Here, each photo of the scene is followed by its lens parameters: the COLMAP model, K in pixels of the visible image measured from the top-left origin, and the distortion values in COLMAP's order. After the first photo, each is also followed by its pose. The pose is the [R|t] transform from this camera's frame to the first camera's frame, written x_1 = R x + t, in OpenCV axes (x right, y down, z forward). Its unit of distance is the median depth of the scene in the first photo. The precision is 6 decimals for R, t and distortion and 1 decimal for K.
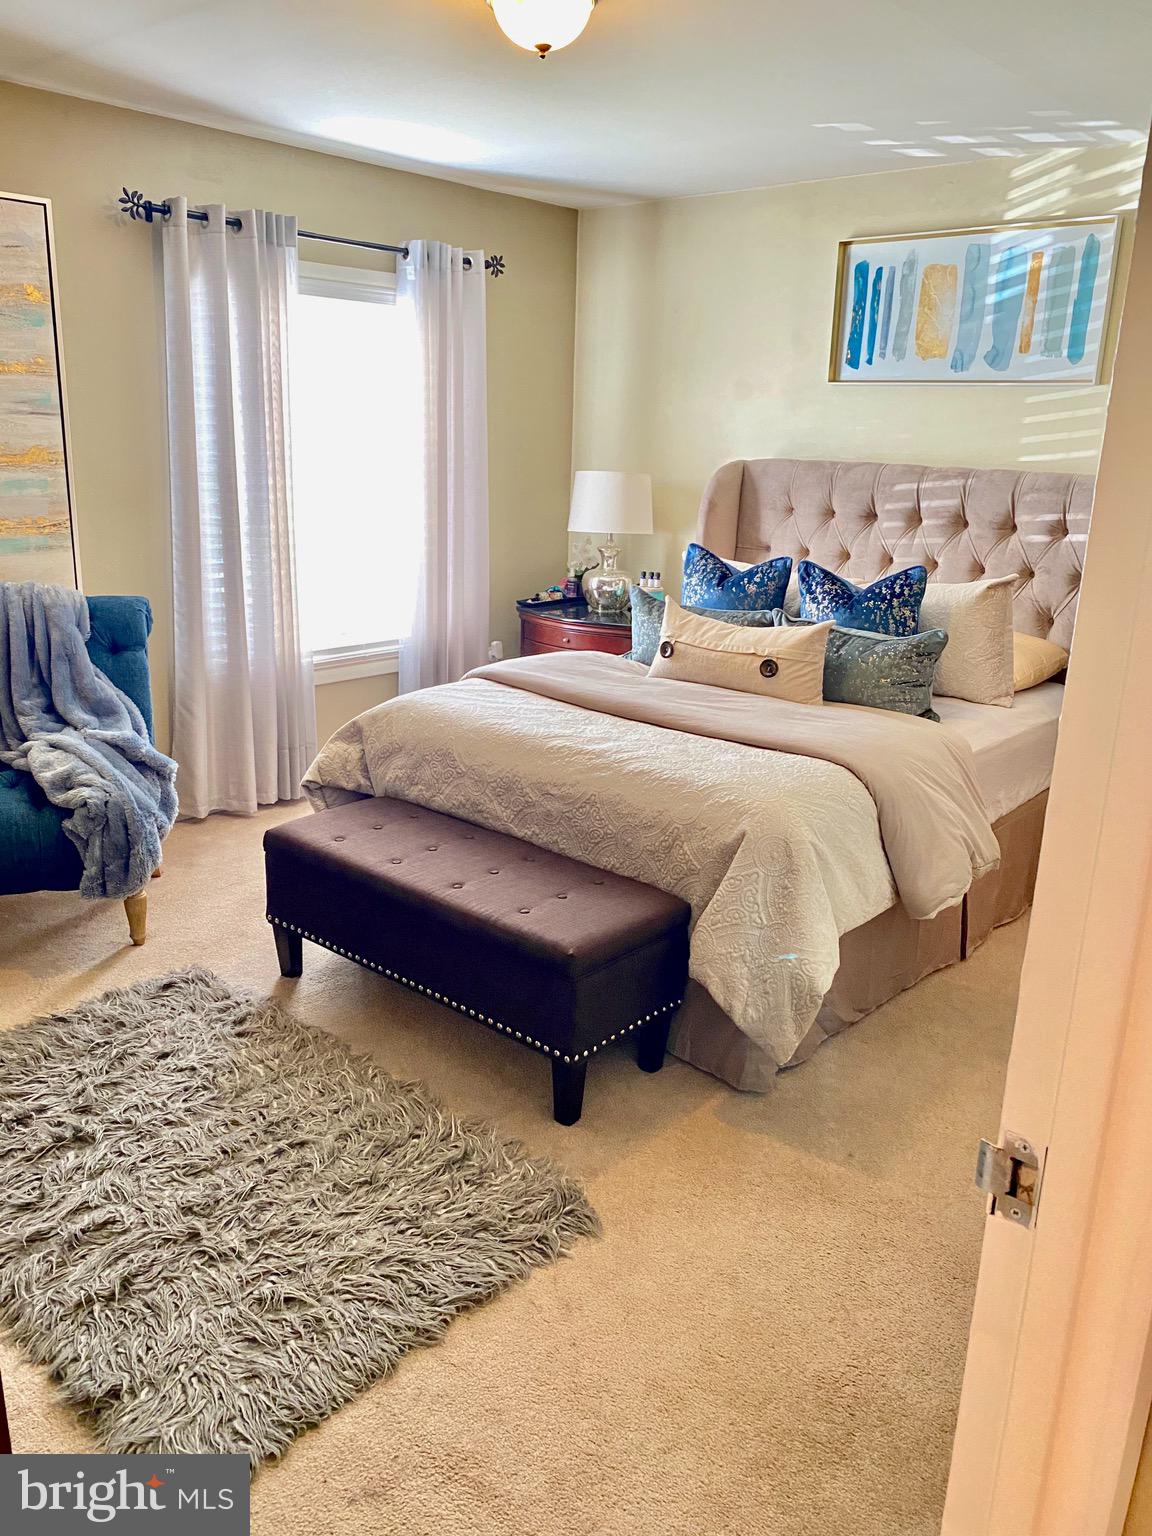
lens RADIAL K [[1171.4, 0, 576.0], [0, 1171.4, 768.0], [0, 0, 1]] dist [-0.033358, 0.002360]
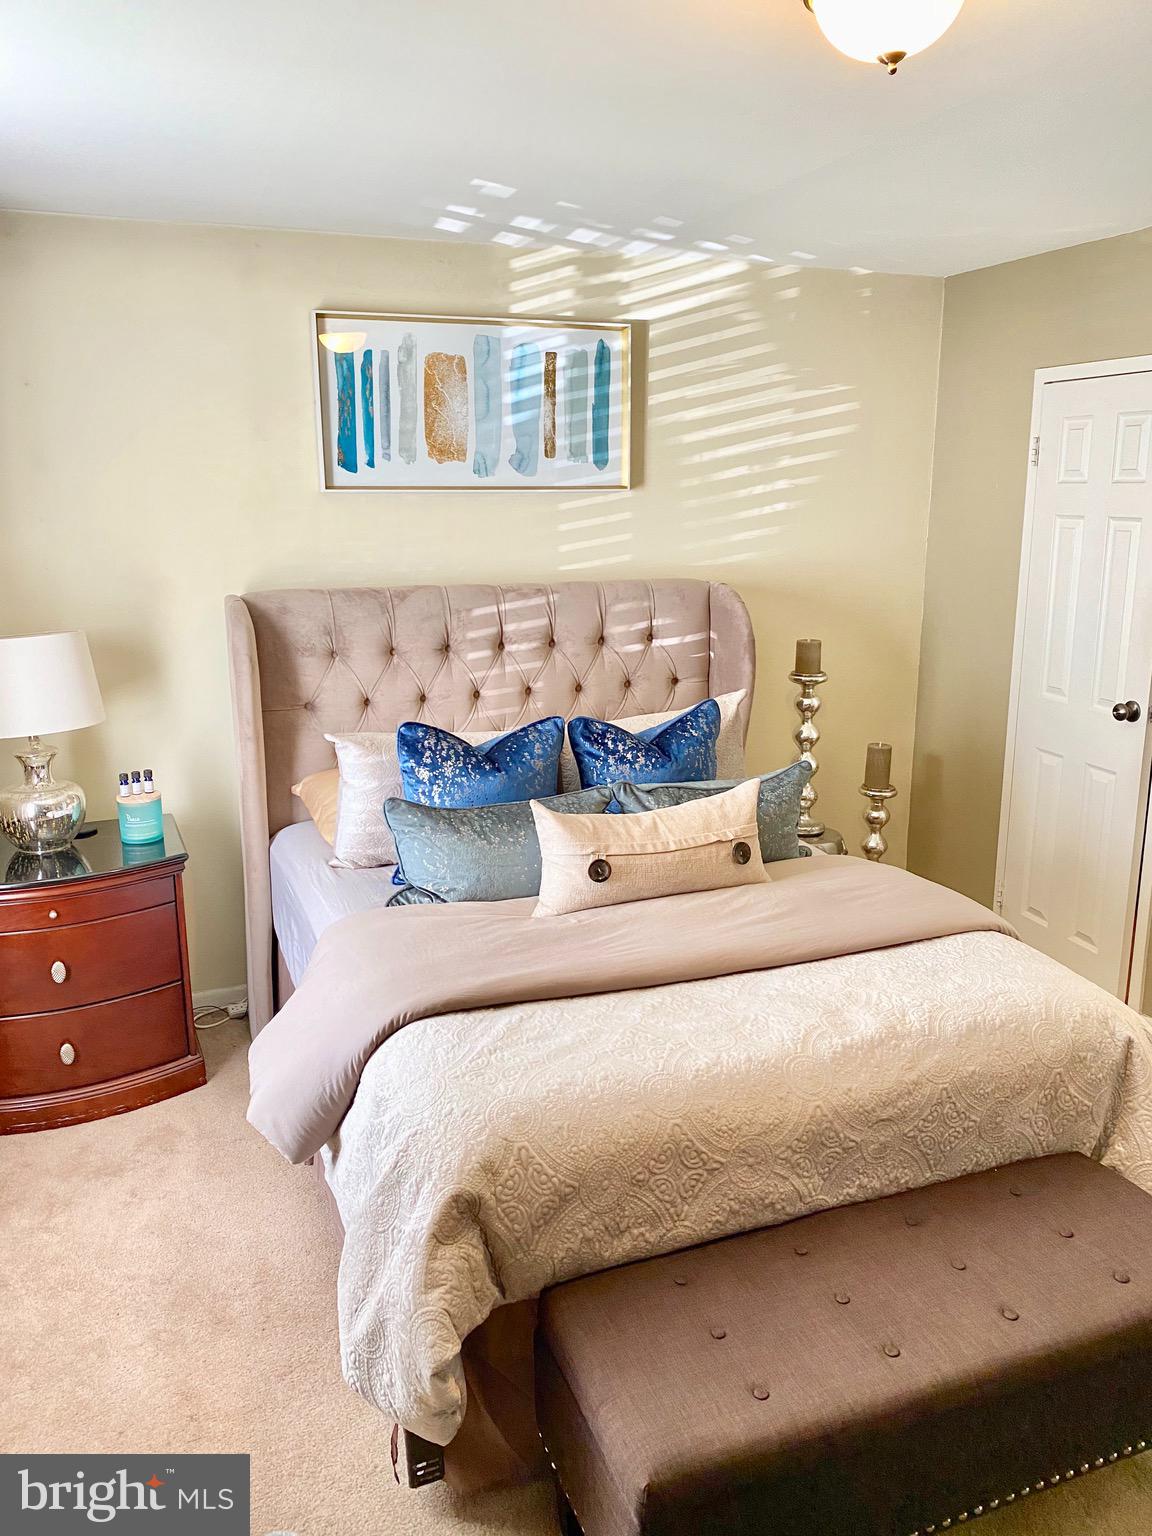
lens RADIAL K [[1141.8, 0, 576.0], [0, 1141.8, 768.0], [0, 0, 1]] dist [-0.022148, -0.001377]
pose [[0.463996, -0.224007, 0.857047, -0.450321], [0.265953, 0.958092, 0.106433, -0.209490], [-0.844972, 0.178549, 0.504126, 0.562583]]
